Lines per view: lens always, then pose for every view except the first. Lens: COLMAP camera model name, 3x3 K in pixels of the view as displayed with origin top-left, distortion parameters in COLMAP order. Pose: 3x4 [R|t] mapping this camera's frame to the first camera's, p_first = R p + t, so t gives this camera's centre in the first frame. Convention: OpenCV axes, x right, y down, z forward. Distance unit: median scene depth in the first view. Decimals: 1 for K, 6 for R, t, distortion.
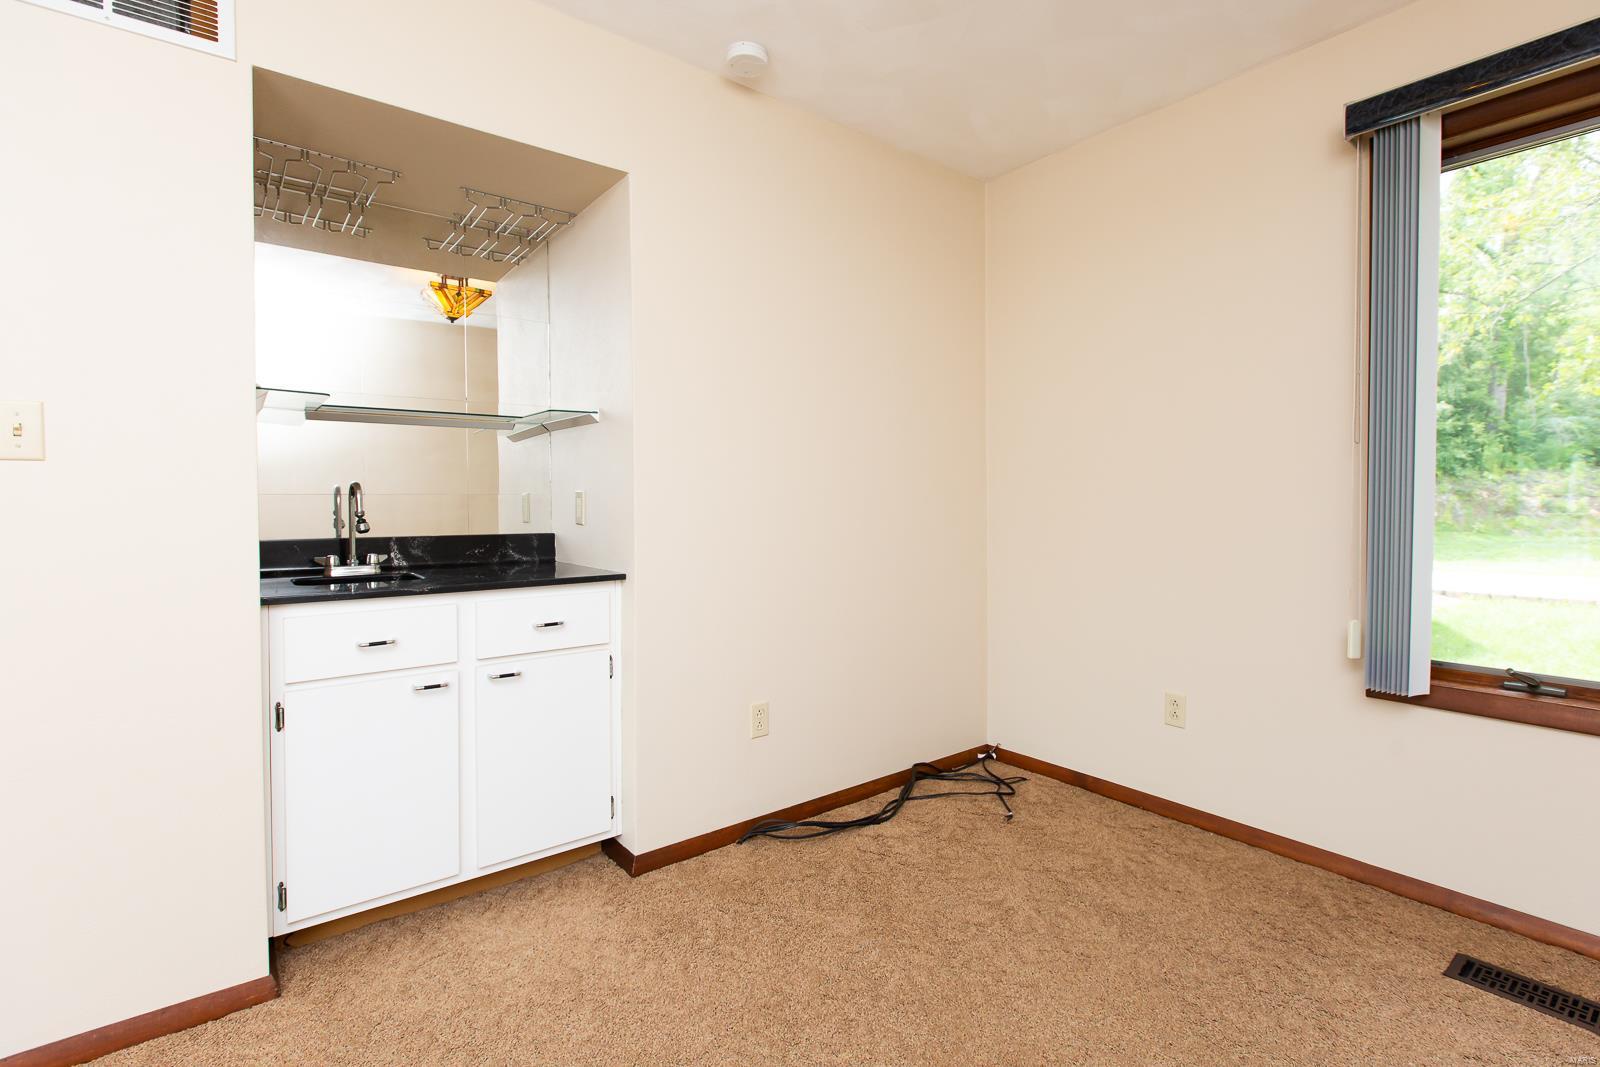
lens RADIAL K [[733.3, 0, 859.1], [0, 733.3, 520.2], [0, 0, 1]] dist [-0.002266, 0.000337]
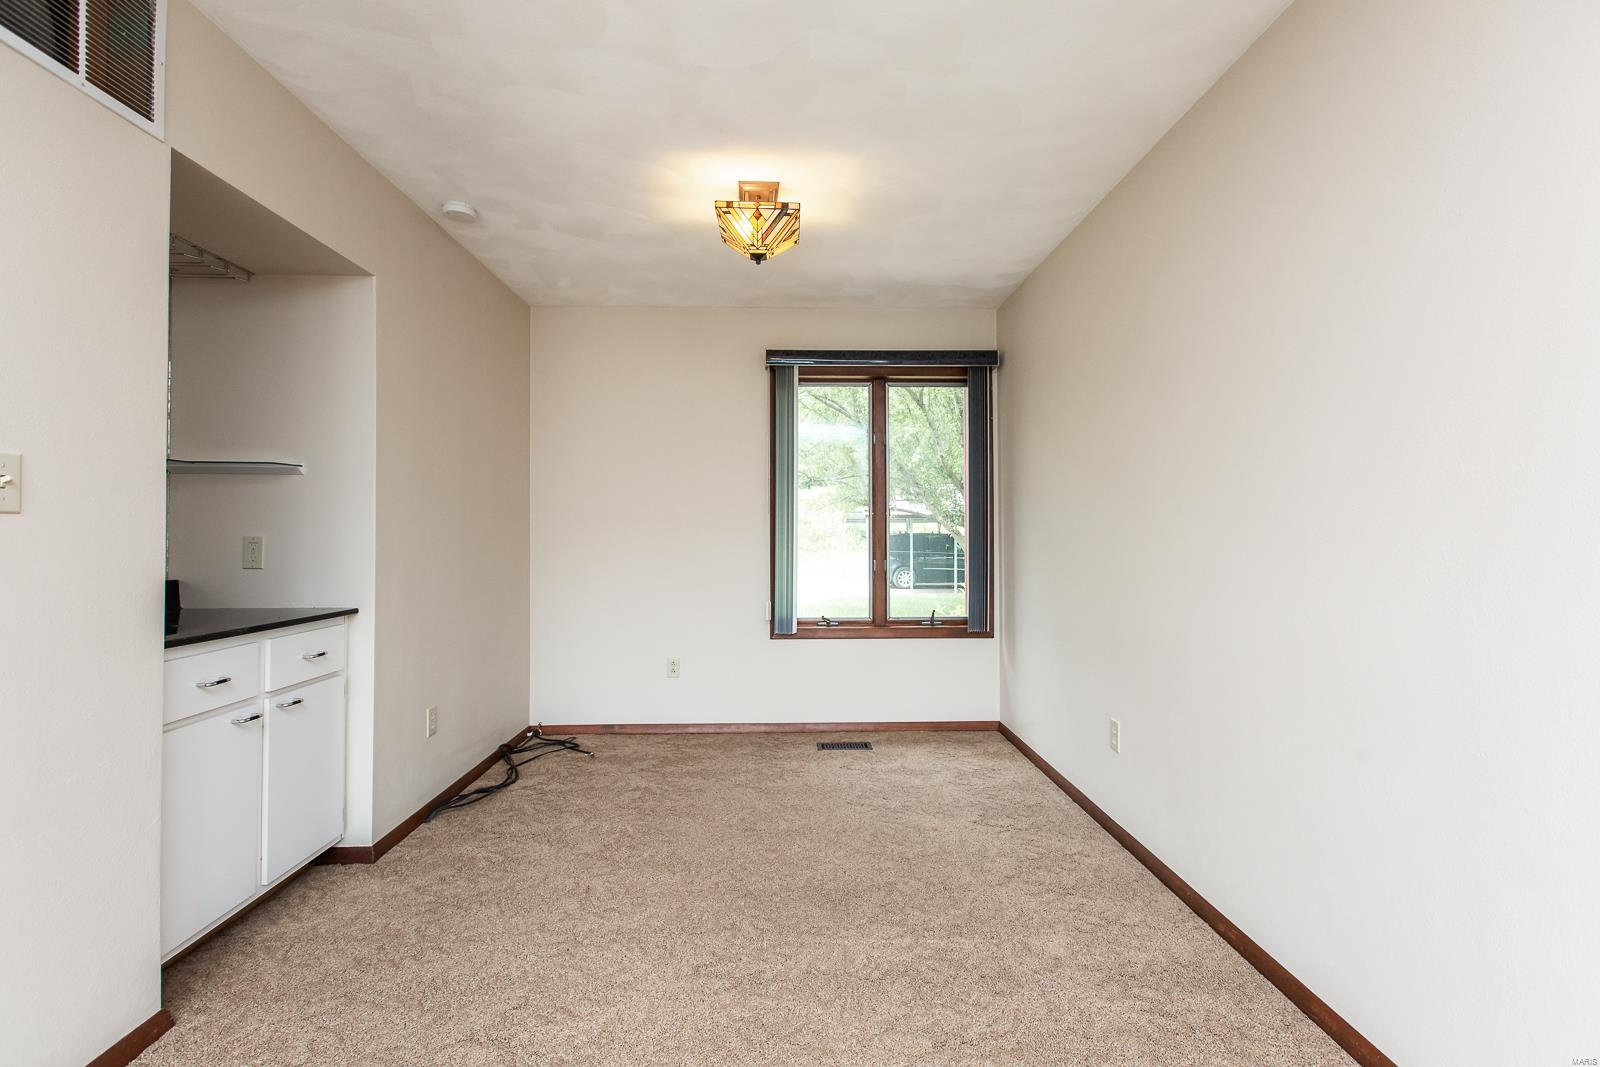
lens RADIAL K [[733.3, 0, 793.4], [0, 733.3, 532.4], [0, 0, 1]] dist [-0.002266, 0.000337]
pose [[0.609378, 0.005027, 0.792864, -0.884322], [0.017100, 0.999664, -0.019480, -0.013612], [-0.792695, 0.025429, 0.609087, -0.290512]]
